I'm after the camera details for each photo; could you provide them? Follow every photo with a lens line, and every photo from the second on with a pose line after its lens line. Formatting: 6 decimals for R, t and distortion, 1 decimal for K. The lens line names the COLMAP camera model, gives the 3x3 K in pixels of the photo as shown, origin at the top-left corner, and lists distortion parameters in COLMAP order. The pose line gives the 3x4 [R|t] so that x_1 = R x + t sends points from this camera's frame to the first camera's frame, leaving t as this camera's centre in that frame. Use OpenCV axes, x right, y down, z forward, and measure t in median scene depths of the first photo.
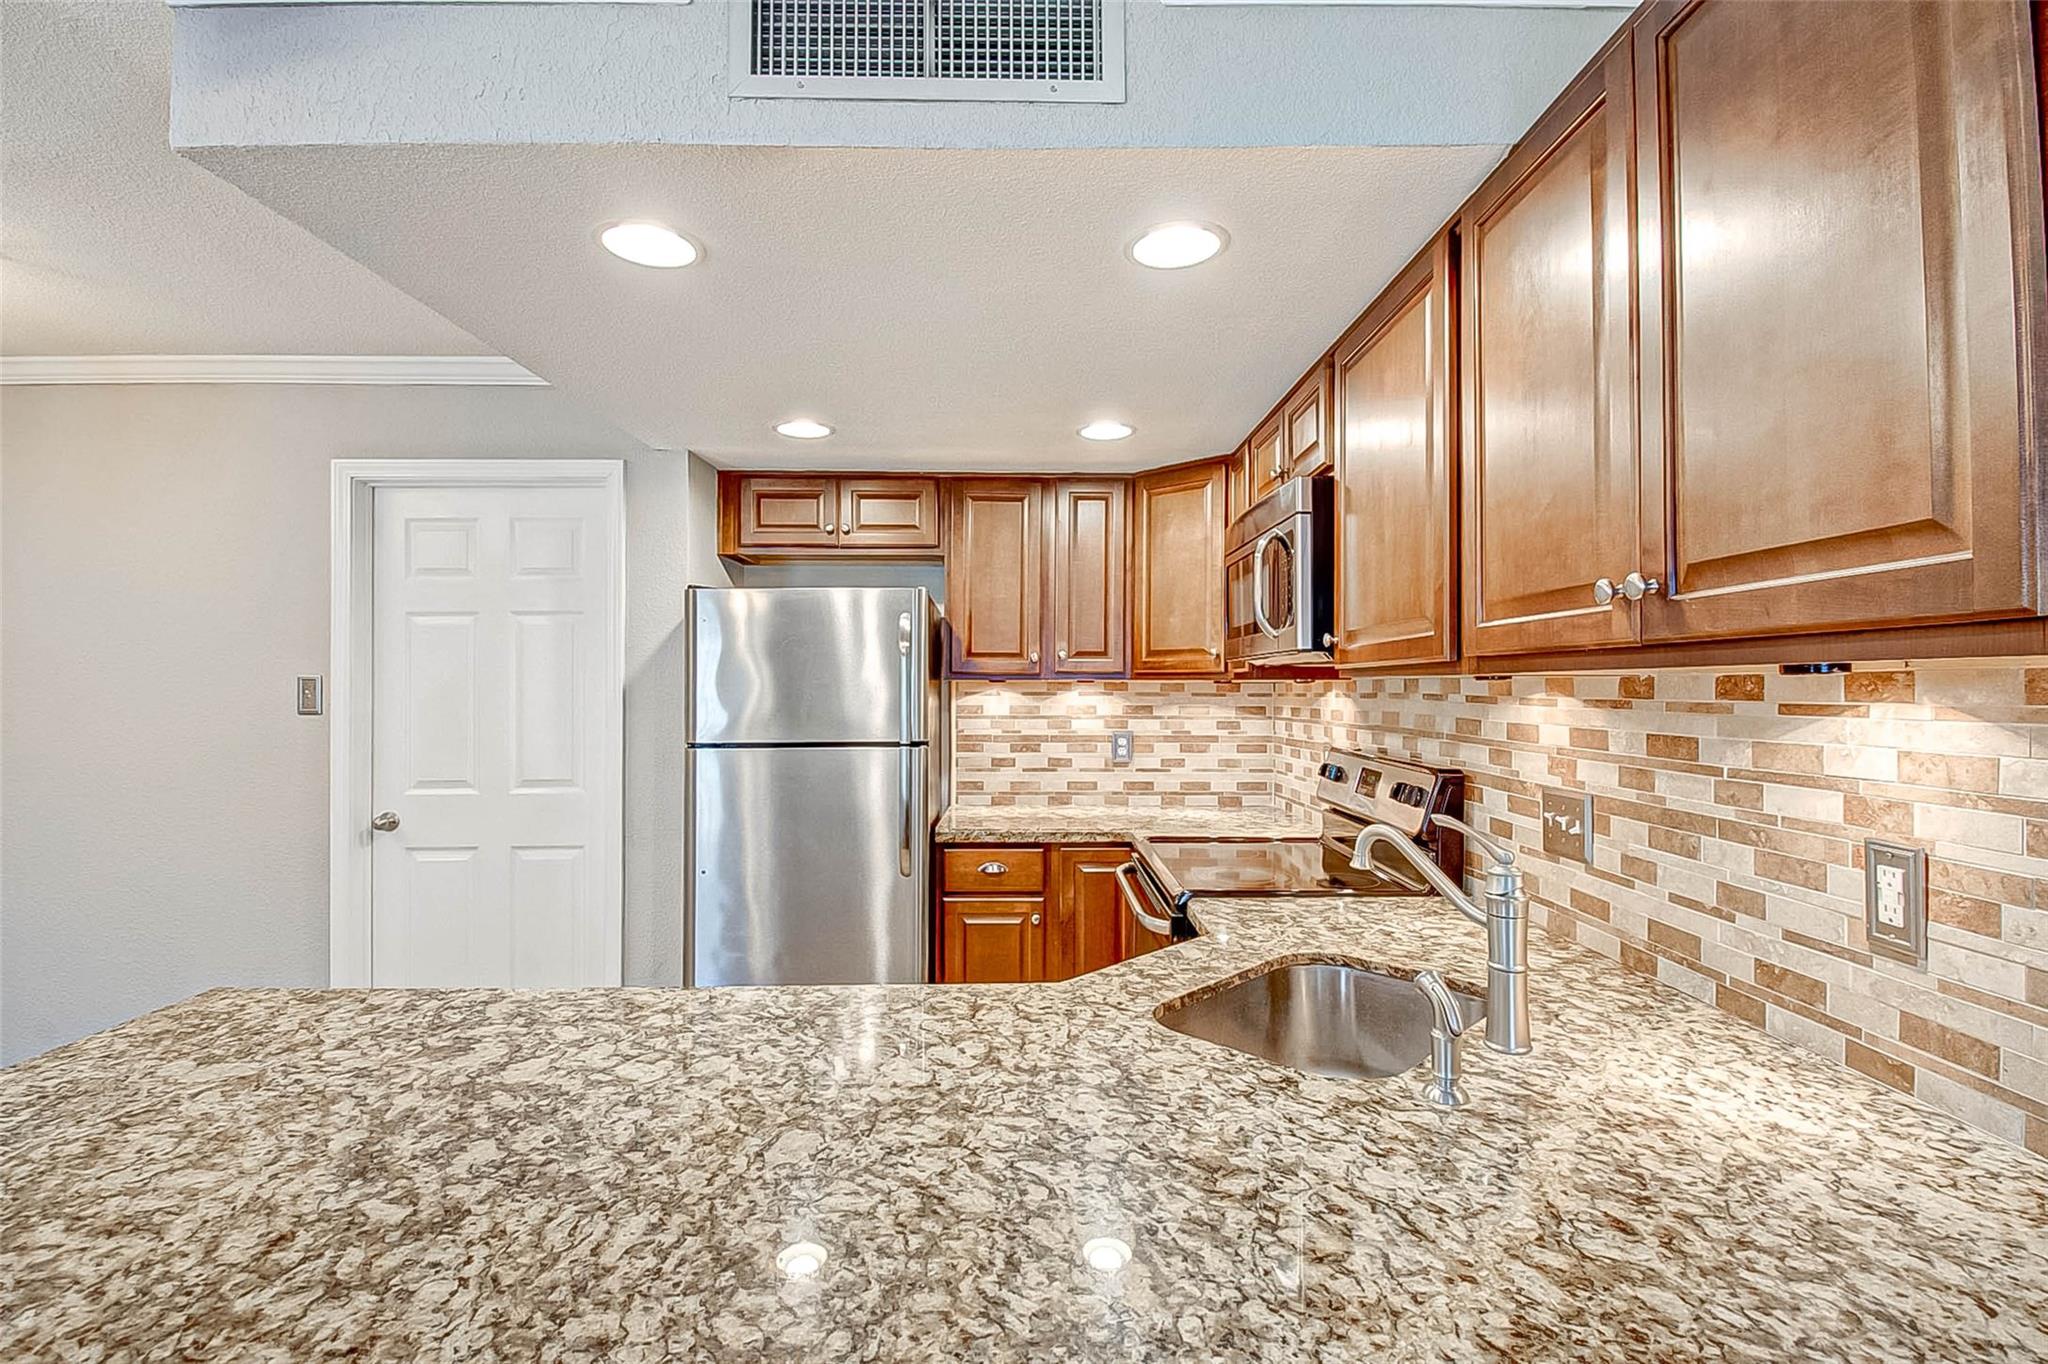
lens RADIAL K [[1005.9, 0, 1067.9], [0, 1005.9, 674.1], [0, 0, 1]] dist [0.008922, -0.019164]
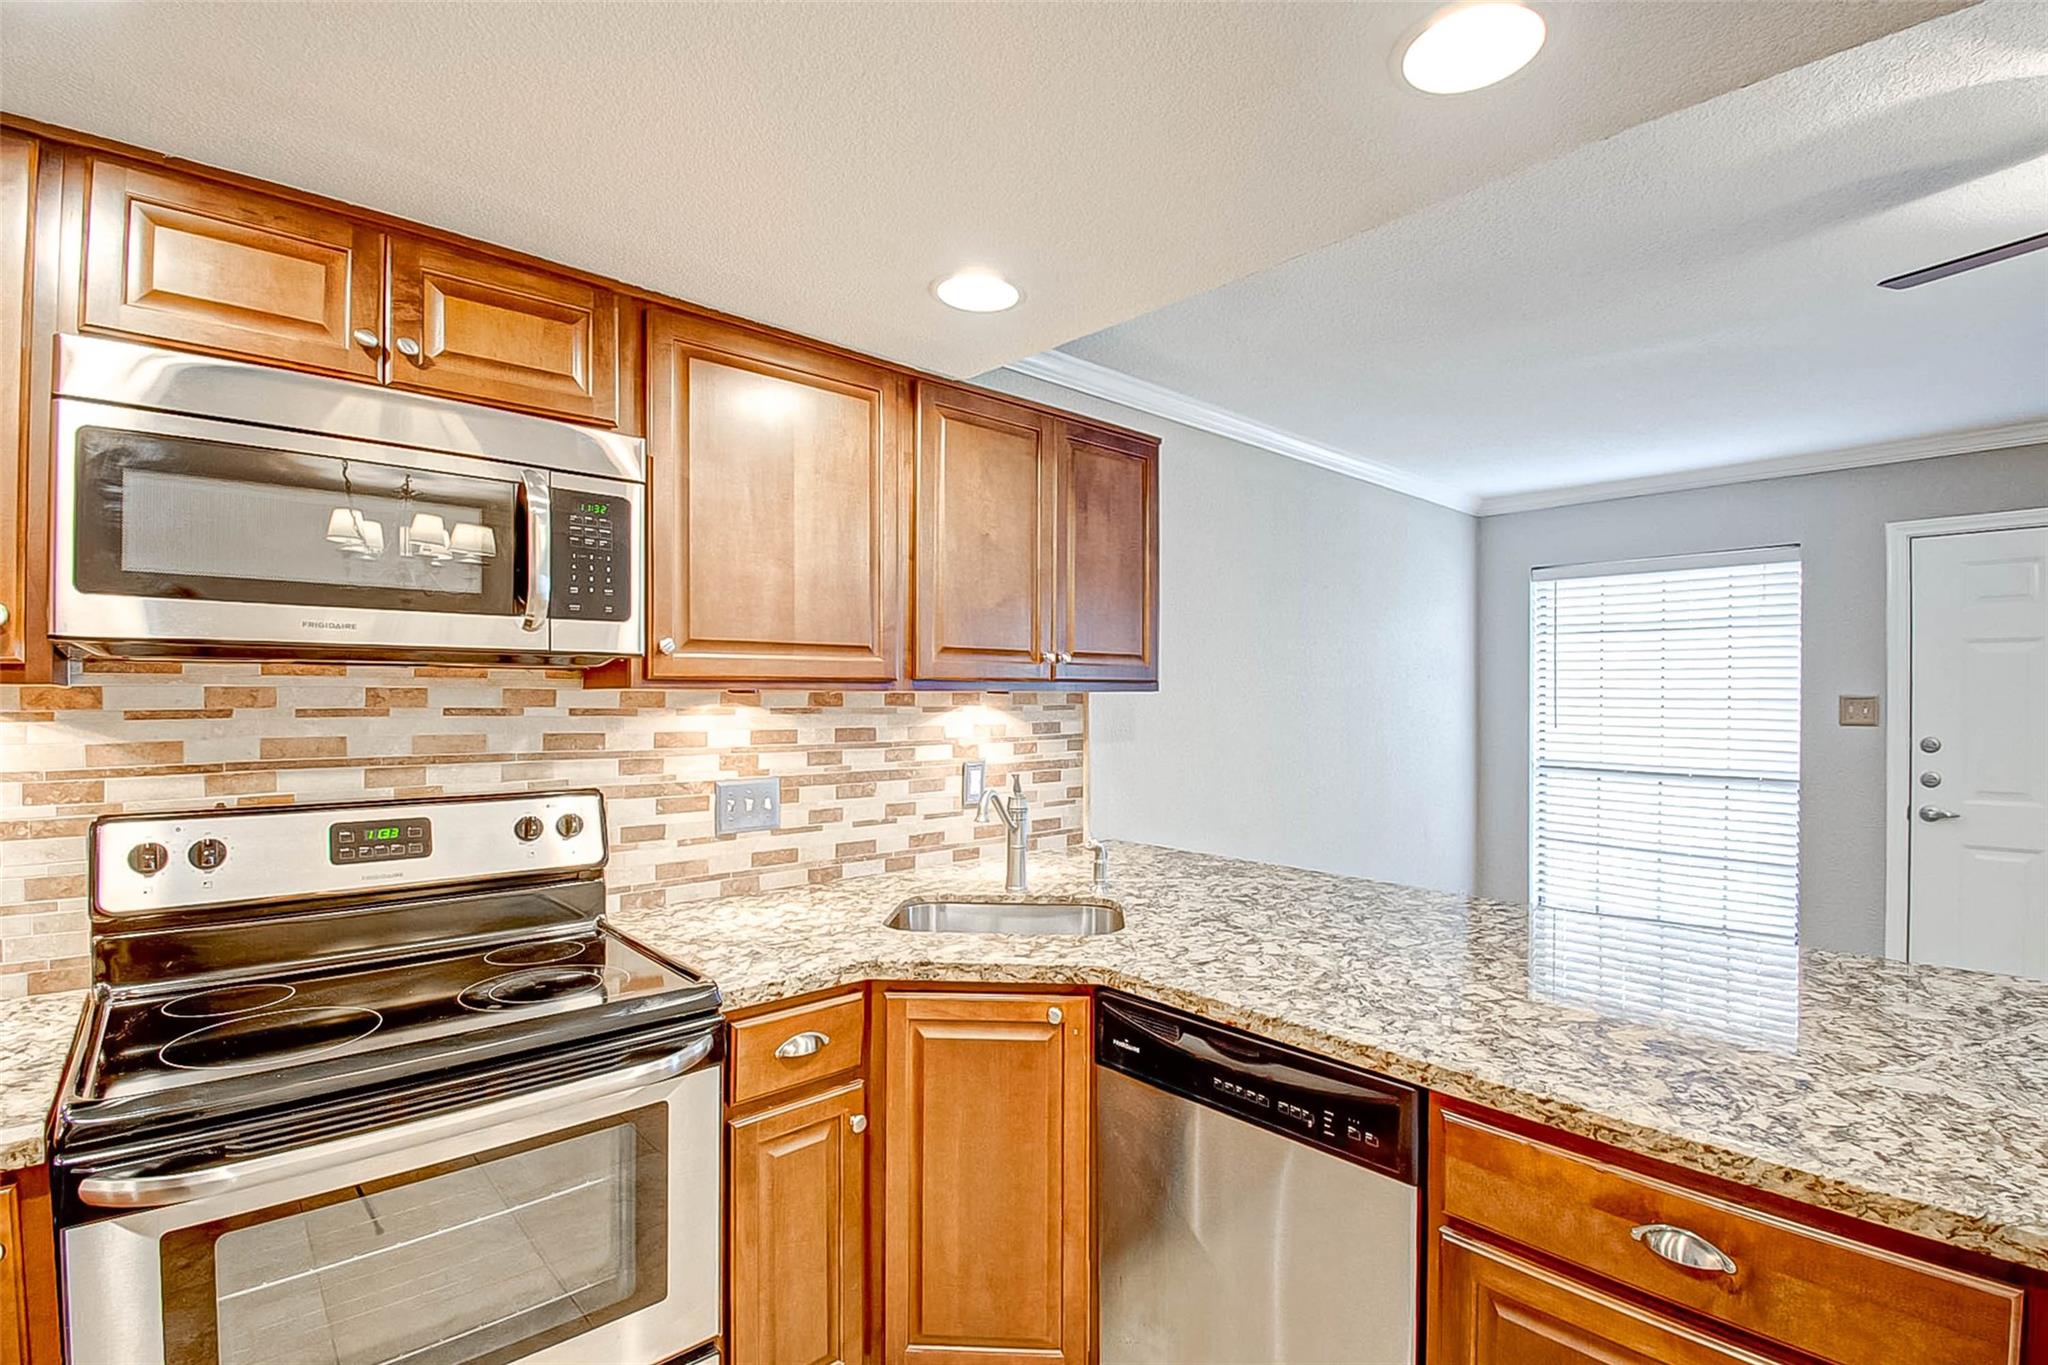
lens RADIAL K [[922.5, 0, 1043.2], [0, 922.5, 700.3], [0, 0, 1]] dist [0.007414, -0.018484]
pose [[-0.654184, -0.002996, 0.756329, -0.619085], [-0.009890, 0.999941, -0.004593, 0.015790], [-0.756271, -0.010485, -0.654175, 1.439234]]
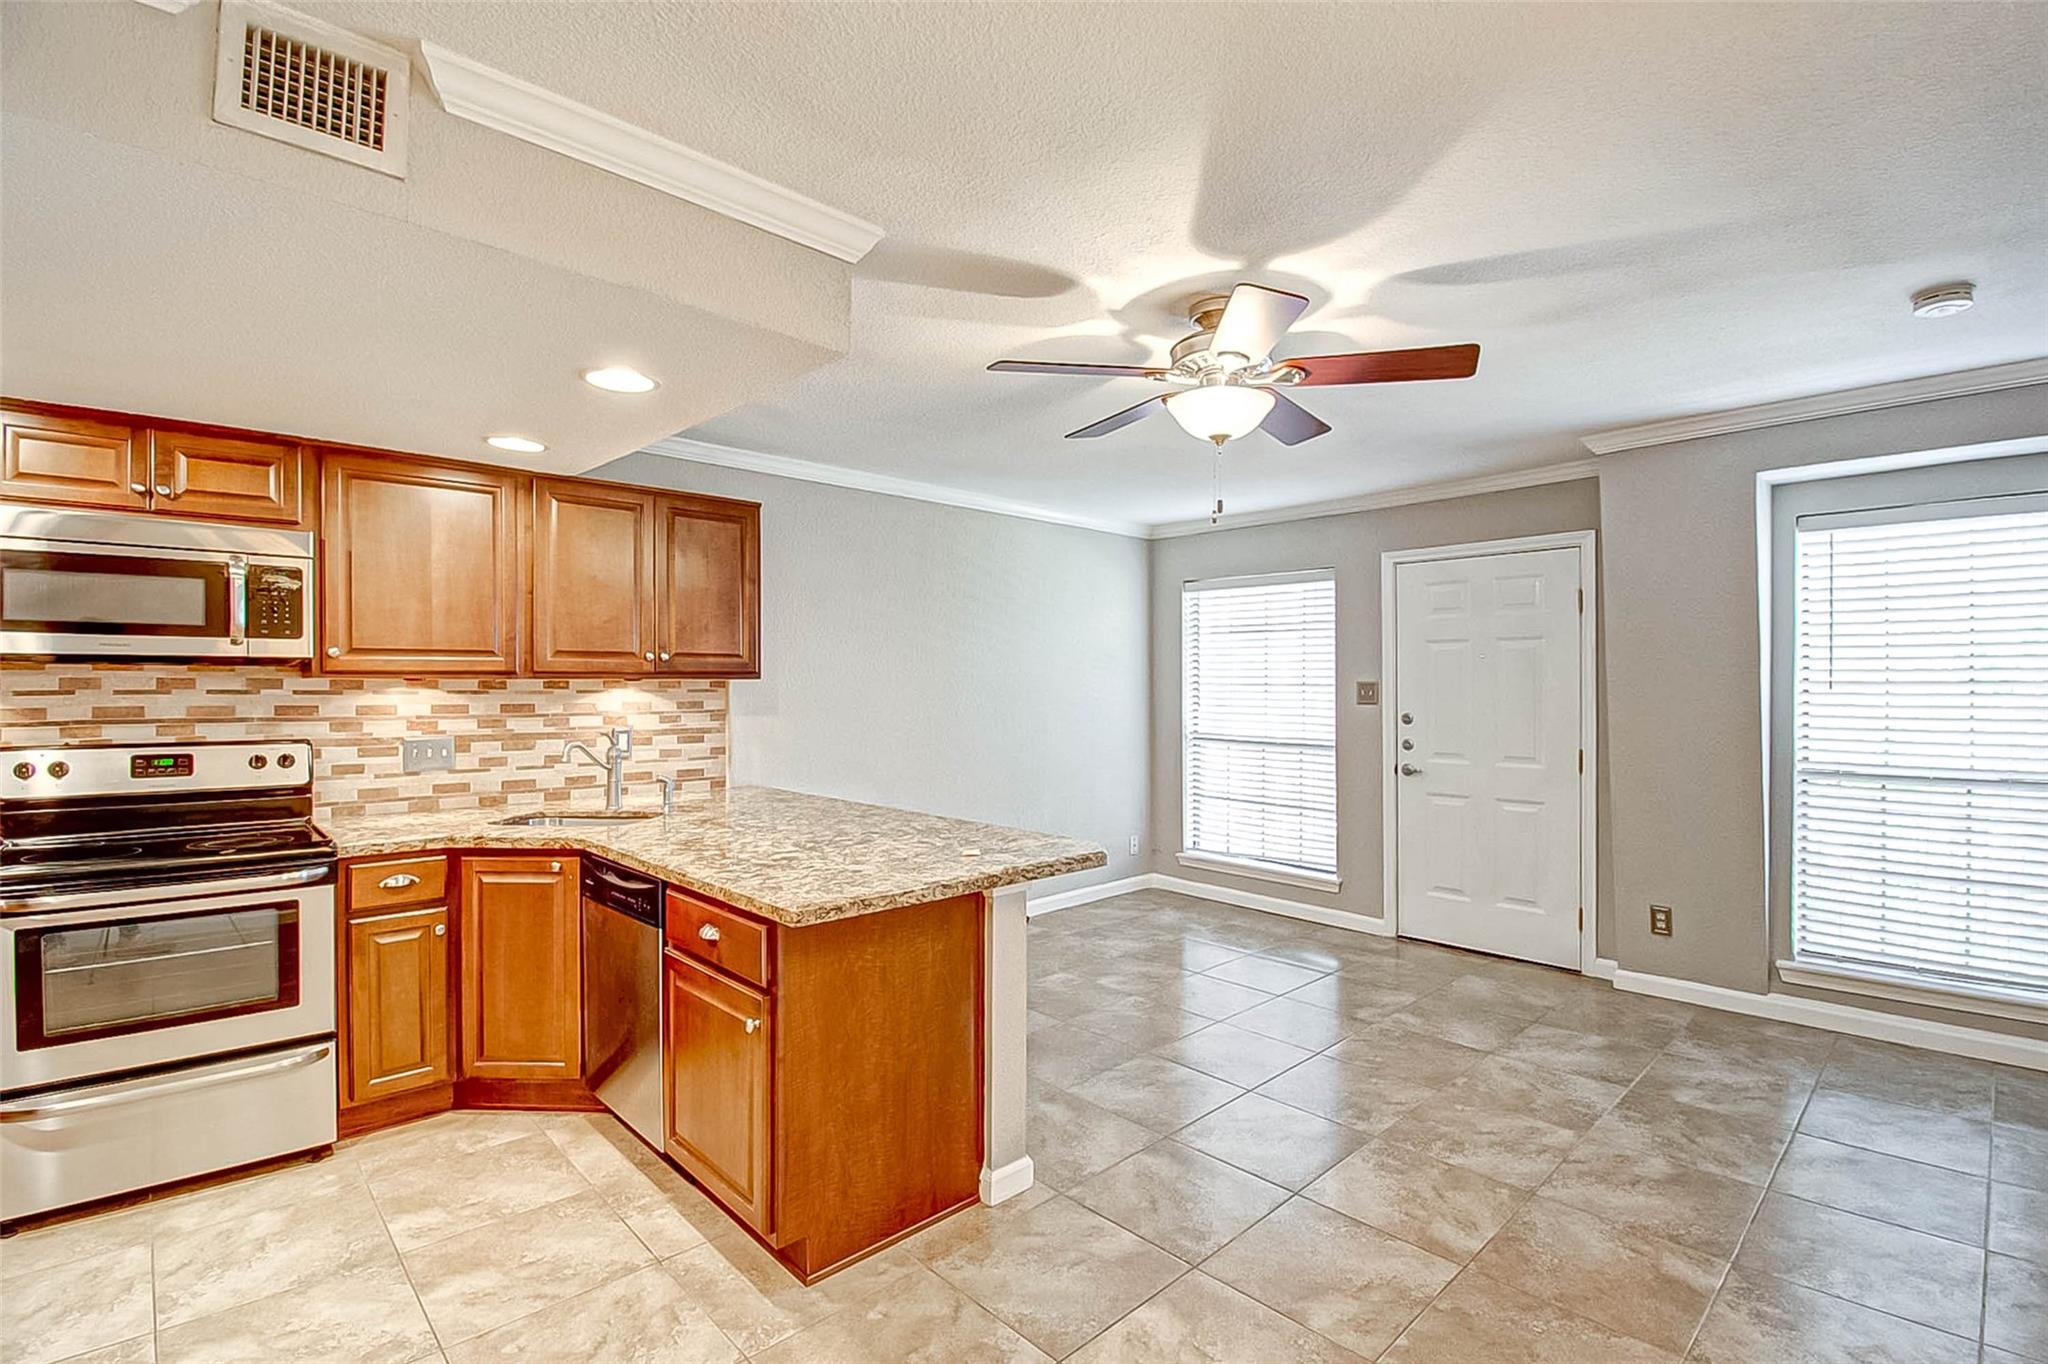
lens RADIAL K [[922.5, 0, 1038.9], [0, 922.5, 690.1], [0, 0, 1]] dist [0.007414, -0.018484]
pose [[-0.671950, -0.005181, 0.740578, -1.601340], [-0.009240, 0.999956, -0.001388, 0.015133], [-0.740539, -0.007776, -0.671969, 1.288929]]
